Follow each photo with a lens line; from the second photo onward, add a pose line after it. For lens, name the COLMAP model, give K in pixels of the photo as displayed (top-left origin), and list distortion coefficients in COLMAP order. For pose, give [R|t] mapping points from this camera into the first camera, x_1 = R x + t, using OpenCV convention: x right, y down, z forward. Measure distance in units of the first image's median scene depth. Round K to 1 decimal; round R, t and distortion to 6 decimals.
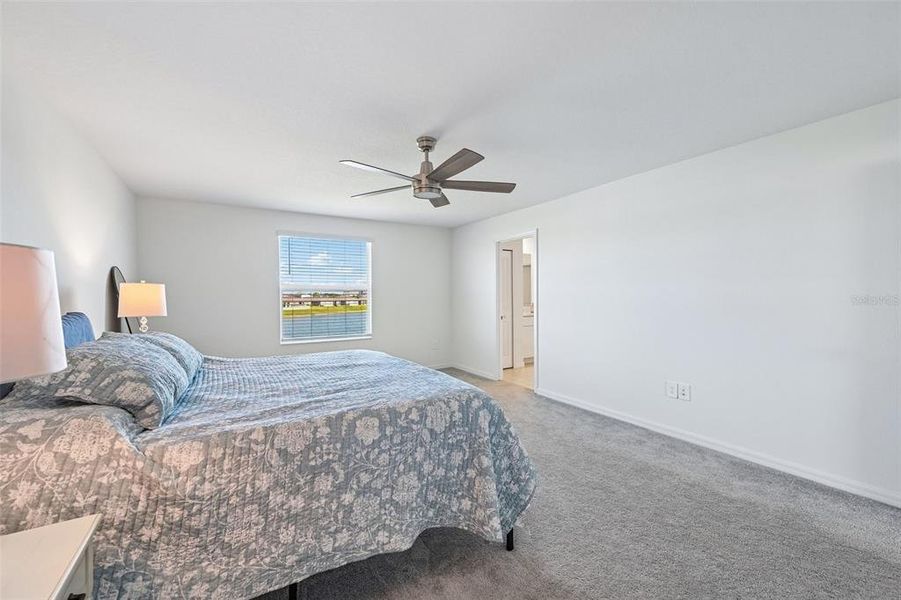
lens RADIAL K [[361.1, 0, 454.5], [0, 361.1, 299.2], [0, 0, 1]] dist [0.002343, -0.000781]
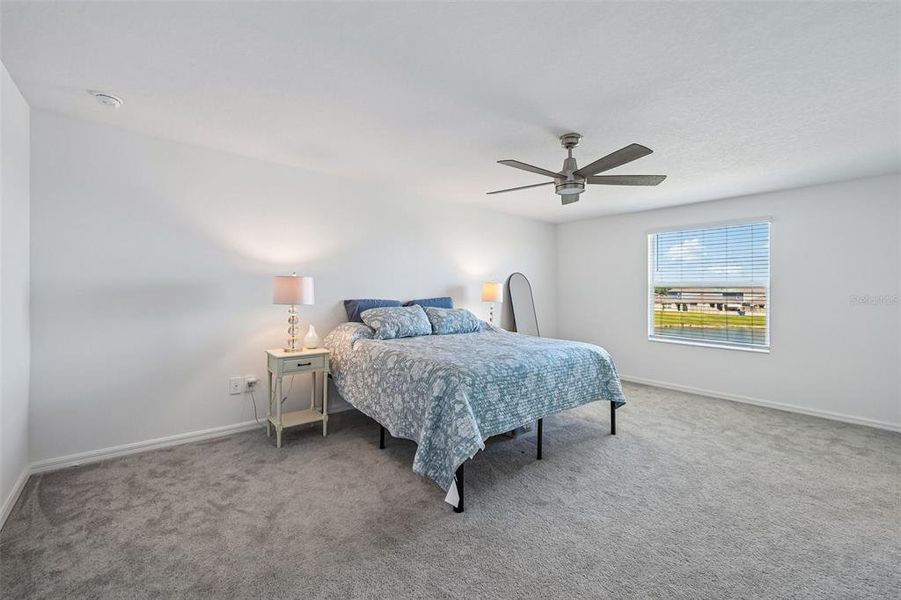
lens RADIAL K [[361.1, 0, 446.7], [0, 361.1, 295.0], [0, 0, 1]] dist [0.002343, -0.000781]
pose [[0.153278, 0.022108, -0.987936, 1.529107], [-0.028139, 0.999442, 0.018000, -0.017188], [0.987782, 0.025041, 0.153814, 0.932779]]
